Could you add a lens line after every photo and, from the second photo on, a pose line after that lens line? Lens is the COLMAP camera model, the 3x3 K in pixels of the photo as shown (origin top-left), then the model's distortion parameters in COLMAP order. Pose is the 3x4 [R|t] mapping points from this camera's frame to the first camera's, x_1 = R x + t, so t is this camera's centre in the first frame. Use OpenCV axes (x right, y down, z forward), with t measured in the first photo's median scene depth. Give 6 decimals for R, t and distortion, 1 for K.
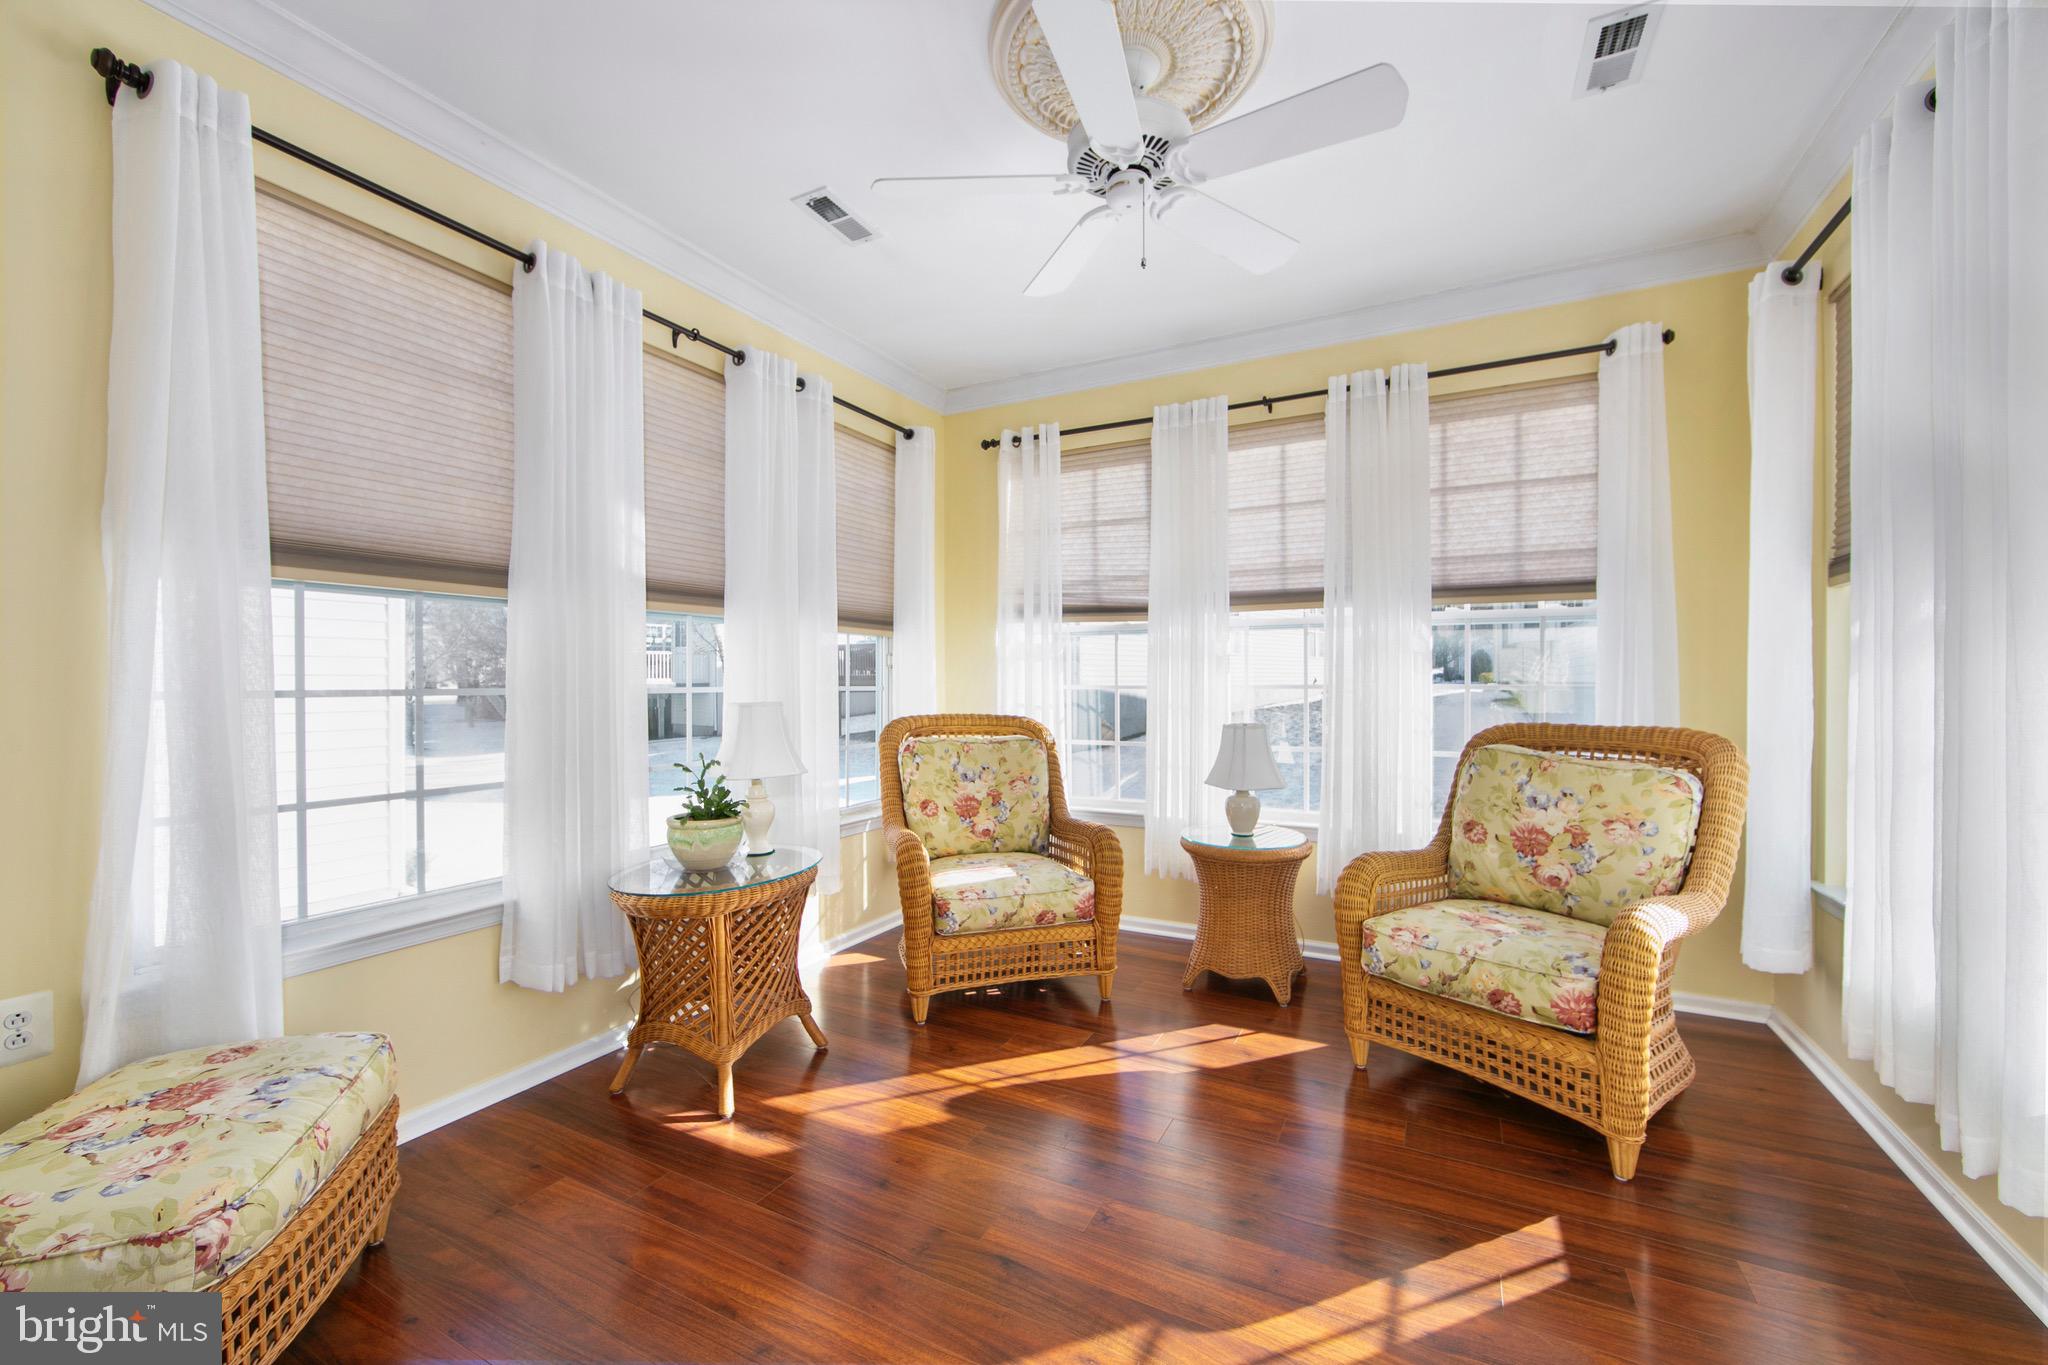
lens RADIAL K [[805.8, 0, 1032.0], [0, 805.8, 682.0], [0, 0, 1]] dist [-0.015873, 0.004051]
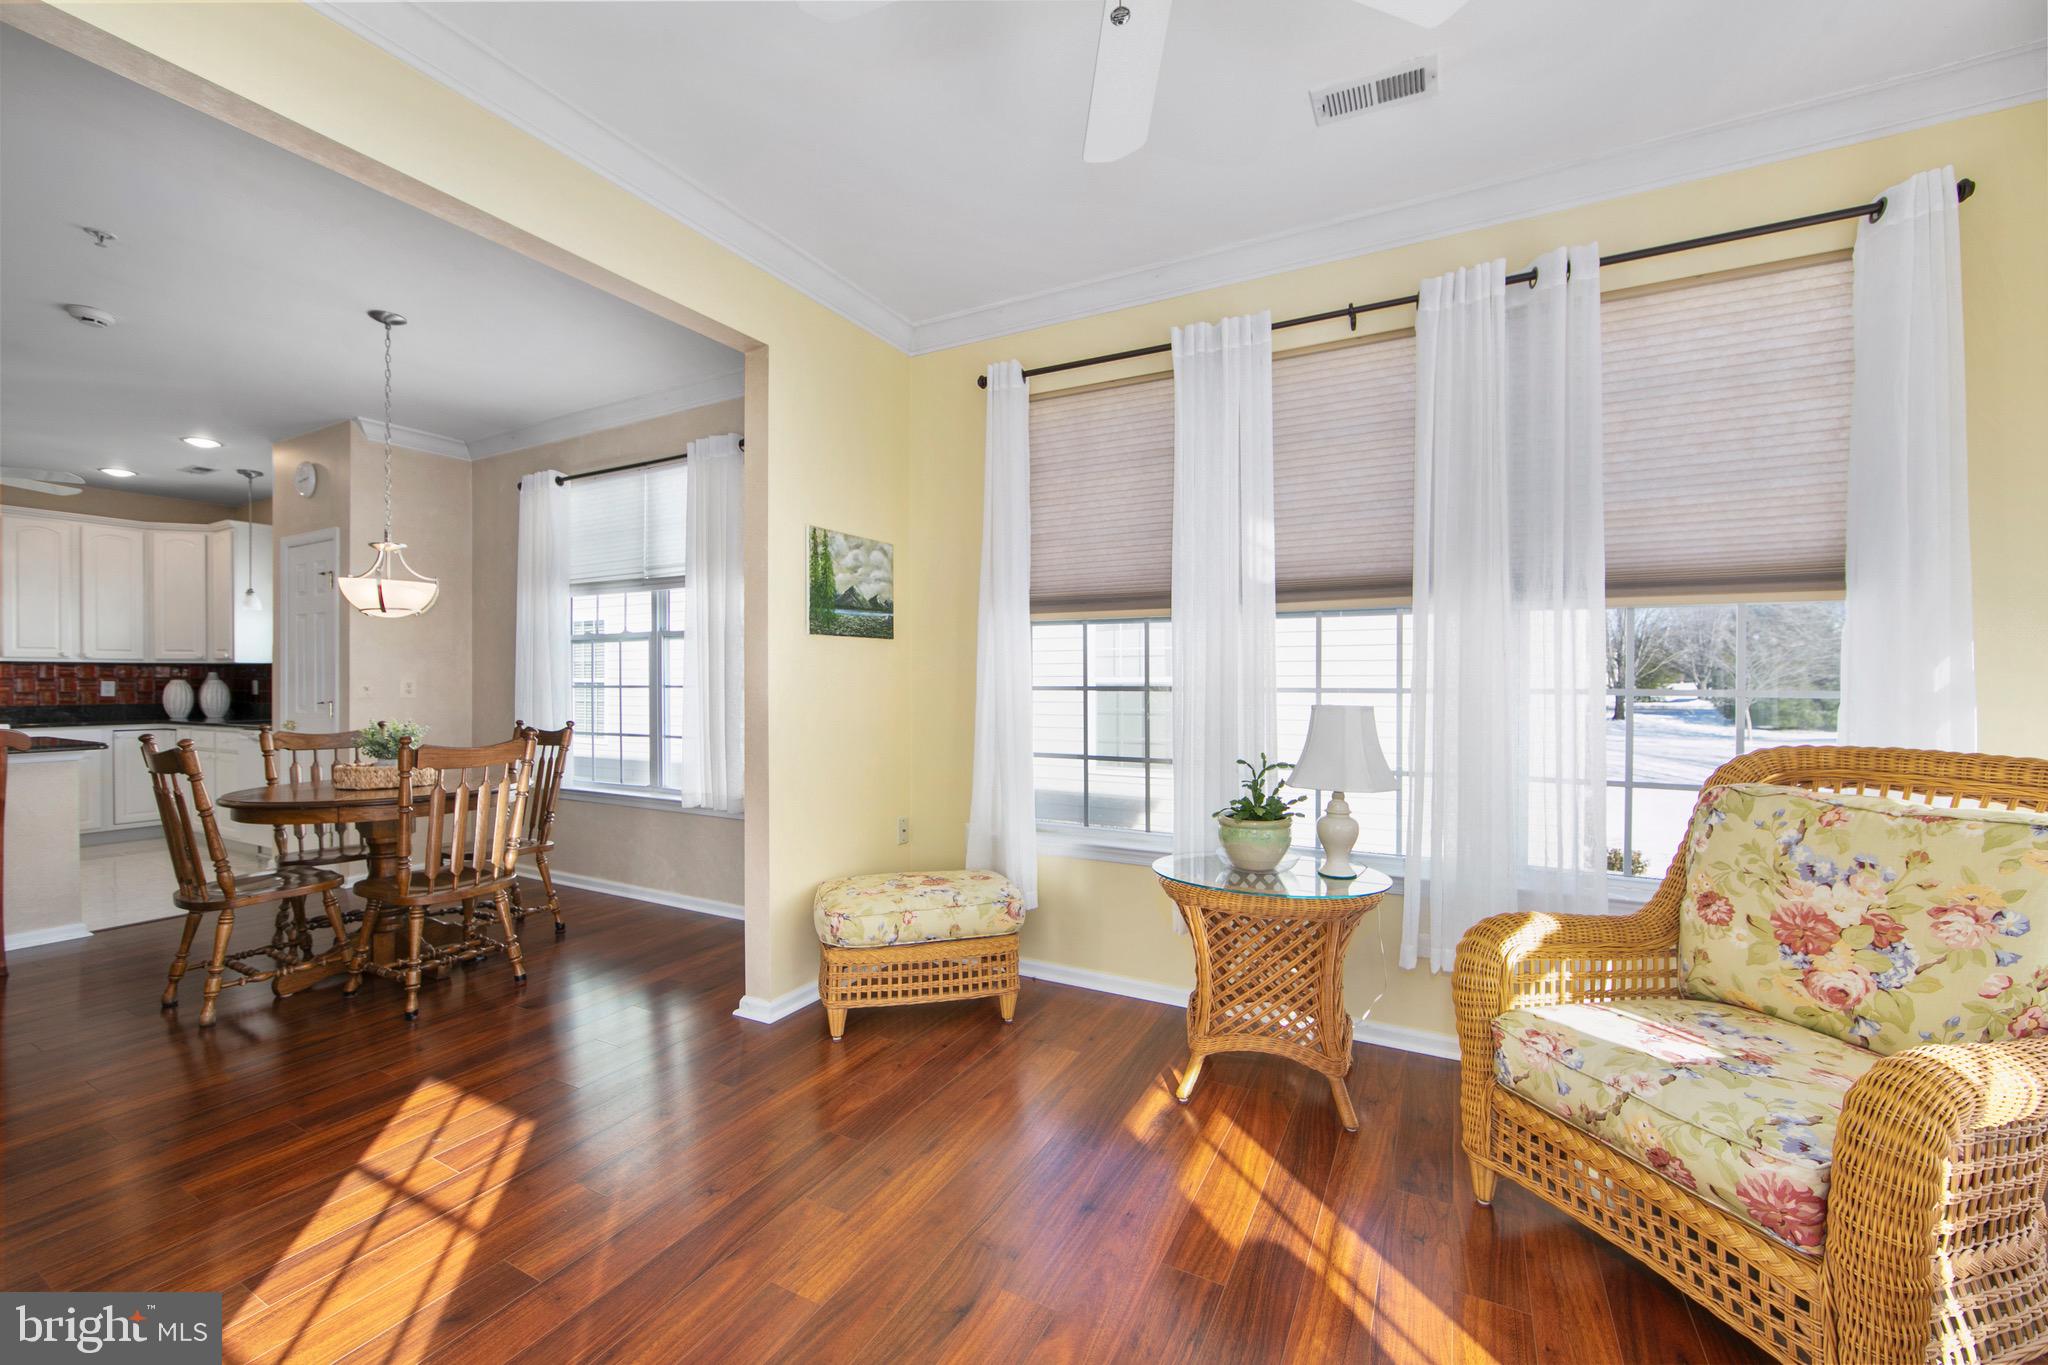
lens RADIAL K [[805.8, 0, 1023.2], [0, 805.8, 689.8], [0, 0, 1]] dist [-0.015873, 0.004051]
pose [[-0.018630, 0.008648, -0.999789, 0.502222], [-0.004636, 0.999951, 0.008736, 0.002361], [0.999816, 0.004798, -0.018589, 0.611742]]
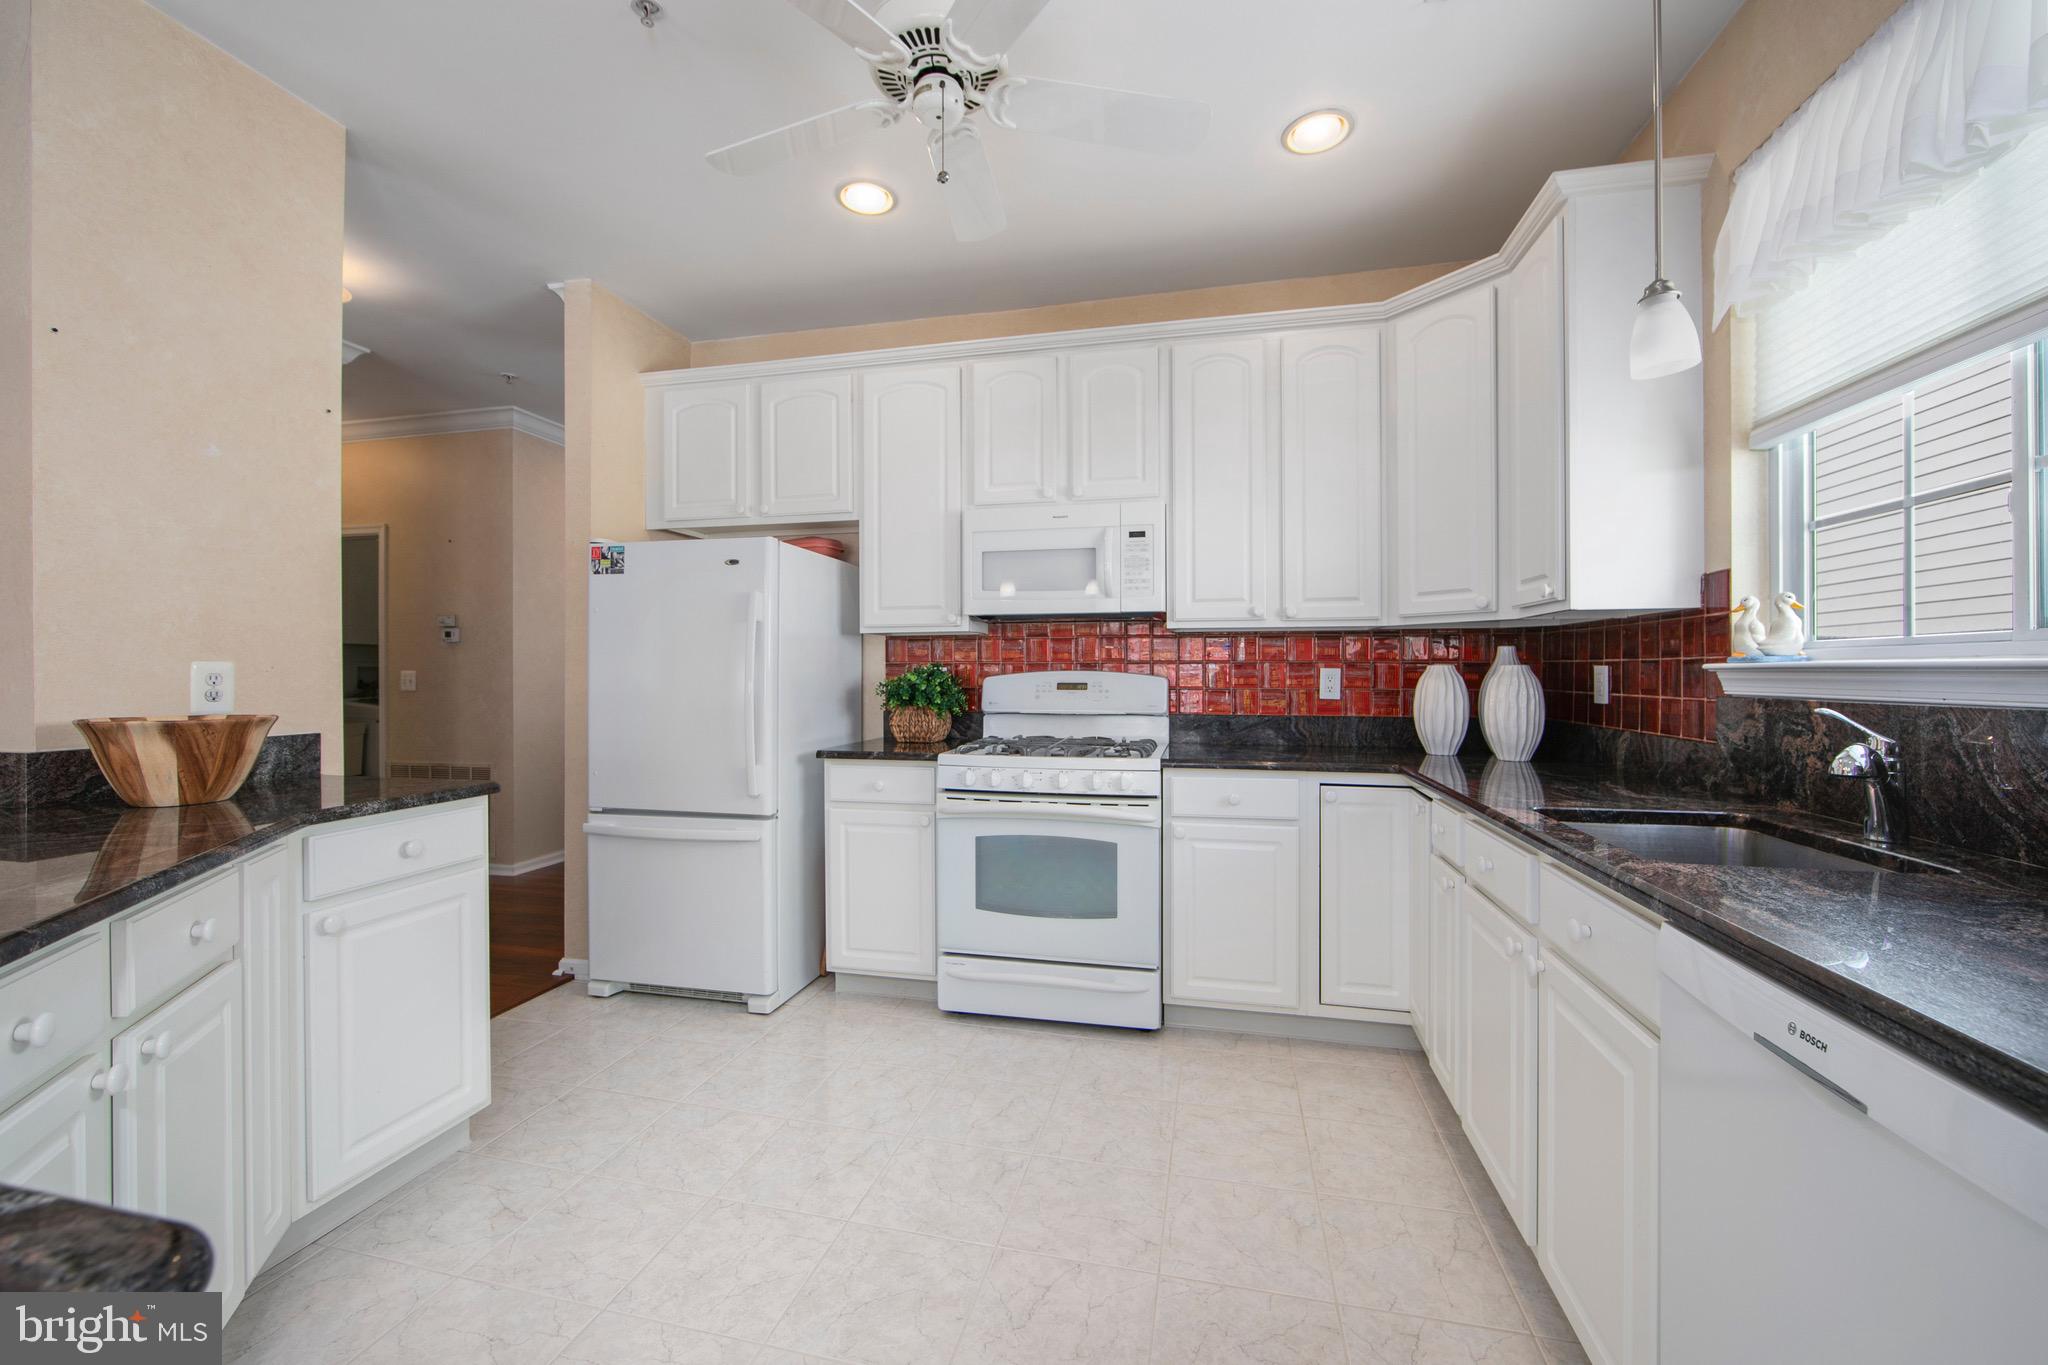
lens RADIAL K [[805.8, 0, 1027.4], [0, 805.8, 672.2], [0, 0, 1]] dist [-0.015873, 0.004051]
pose [[-0.971020, 0.002586, -0.238985, -0.987547], [0.001212, 0.999982, 0.005899, 0.007941], [0.238996, 0.005439, -0.971005, -0.999785]]
